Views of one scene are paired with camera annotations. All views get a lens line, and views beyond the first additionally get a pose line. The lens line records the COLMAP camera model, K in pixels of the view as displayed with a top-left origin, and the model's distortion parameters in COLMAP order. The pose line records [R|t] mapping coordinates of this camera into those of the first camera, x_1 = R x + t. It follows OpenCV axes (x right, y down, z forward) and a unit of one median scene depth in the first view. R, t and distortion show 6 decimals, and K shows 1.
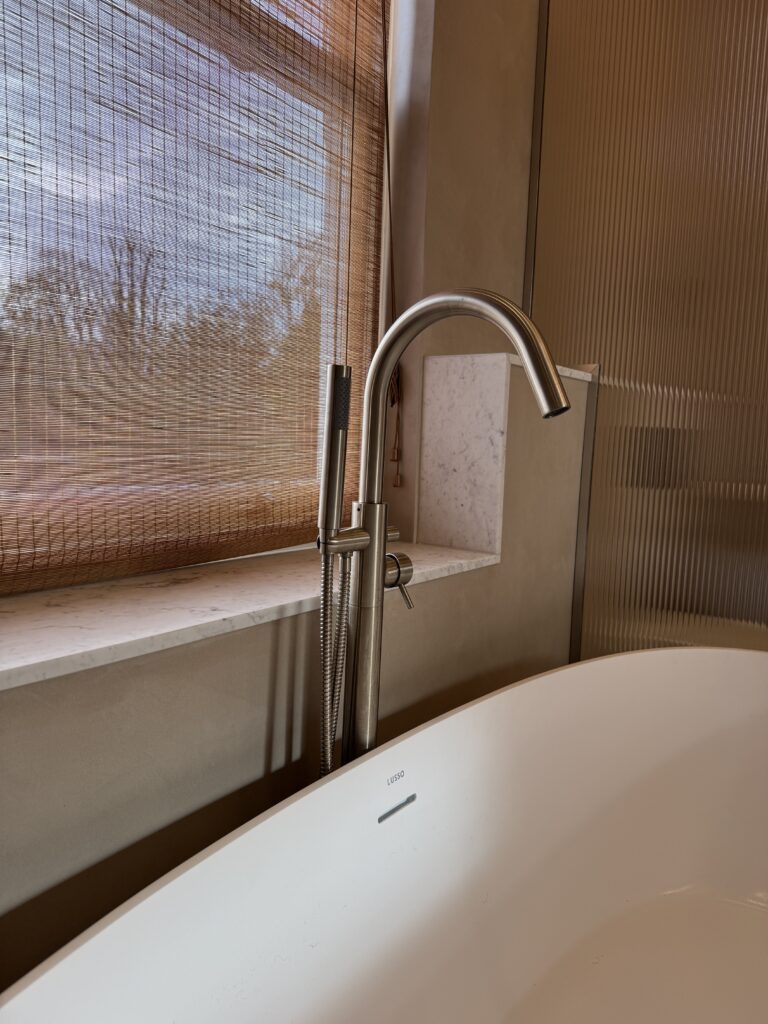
lens RADIAL K [[721.7, 0, 384.1], [0, 721.7, 517.2], [0, 0, 1]] dist [0.099471, -0.150190]
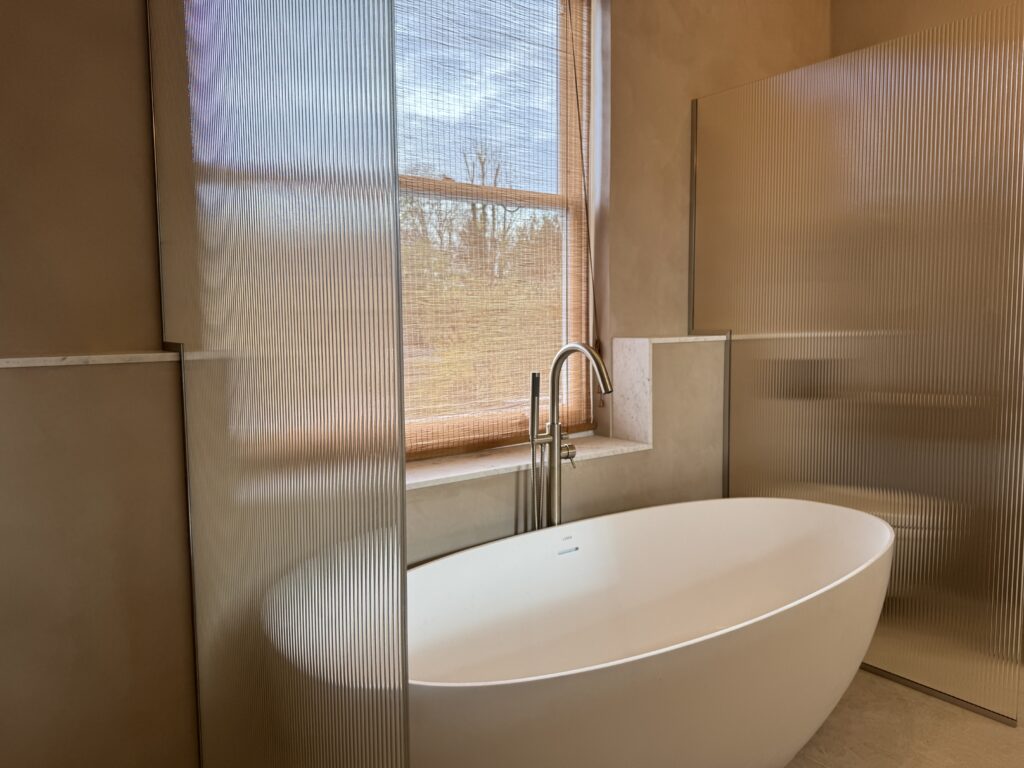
lens RADIAL K [[721.7, 0, 512.0], [0, 721.7, 384.0], [0, 0, 1]] dist [0.099471, -0.150190]
pose [[0.955608, -0.022174, -0.293804, 0.529494], [0.015212, 0.999547, -0.025962, -0.086382], [0.294247, 0.020340, 0.955513, -1.279966]]
